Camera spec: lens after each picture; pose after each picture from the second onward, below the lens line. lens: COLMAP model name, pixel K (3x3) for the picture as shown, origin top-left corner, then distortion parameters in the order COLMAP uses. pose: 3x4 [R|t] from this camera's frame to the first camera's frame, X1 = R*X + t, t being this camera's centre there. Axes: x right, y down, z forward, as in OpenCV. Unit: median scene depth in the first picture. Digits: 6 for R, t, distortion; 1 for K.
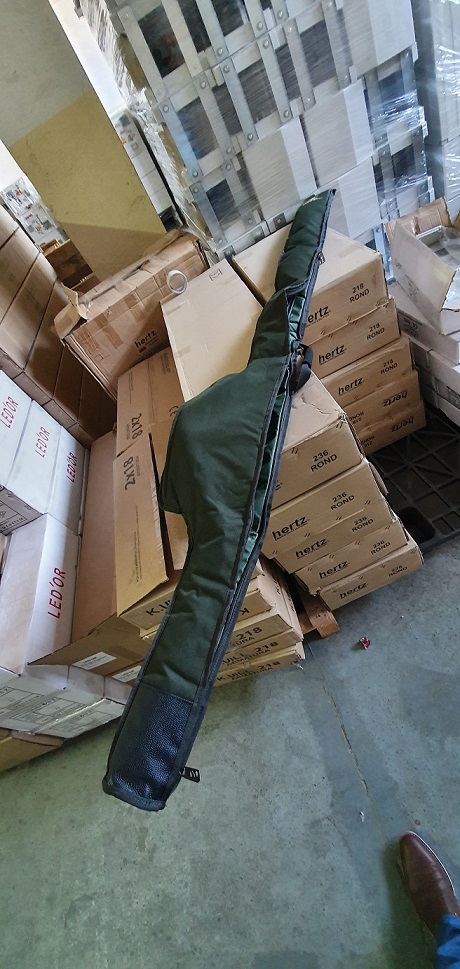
lens RADIAL K [[382.7, 0, 250.9], [0, 382.7, 486.4], [0, 0, 1]] dist [0.014500, -0.019165]
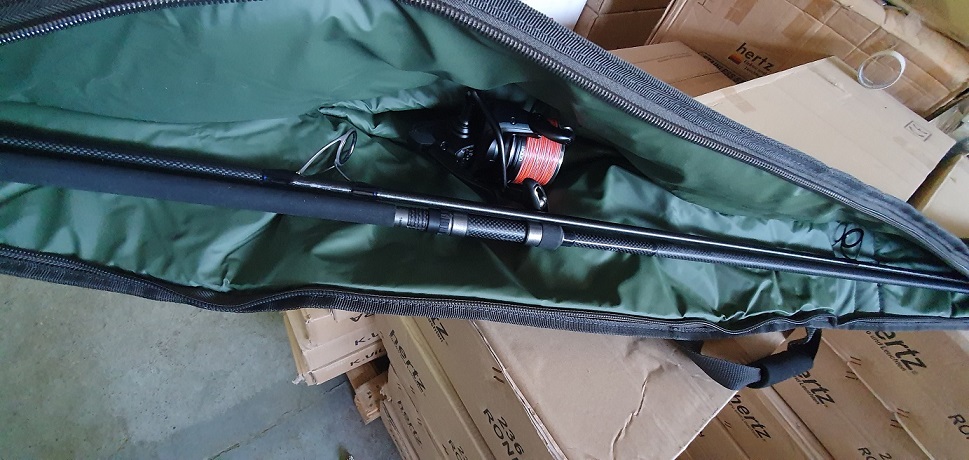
lens RADIAL K [[382.7, 0, 485.3], [0, 382.7, 243.5], [0, 0, 1]] dist [0.014500, -0.019165]
pose [[0.179764, 0.978123, -0.104688, 0.012753], [-0.929453, 0.203739, 0.307583, -0.151511], [0.322183, 0.042010, 0.945745, 0.406445]]
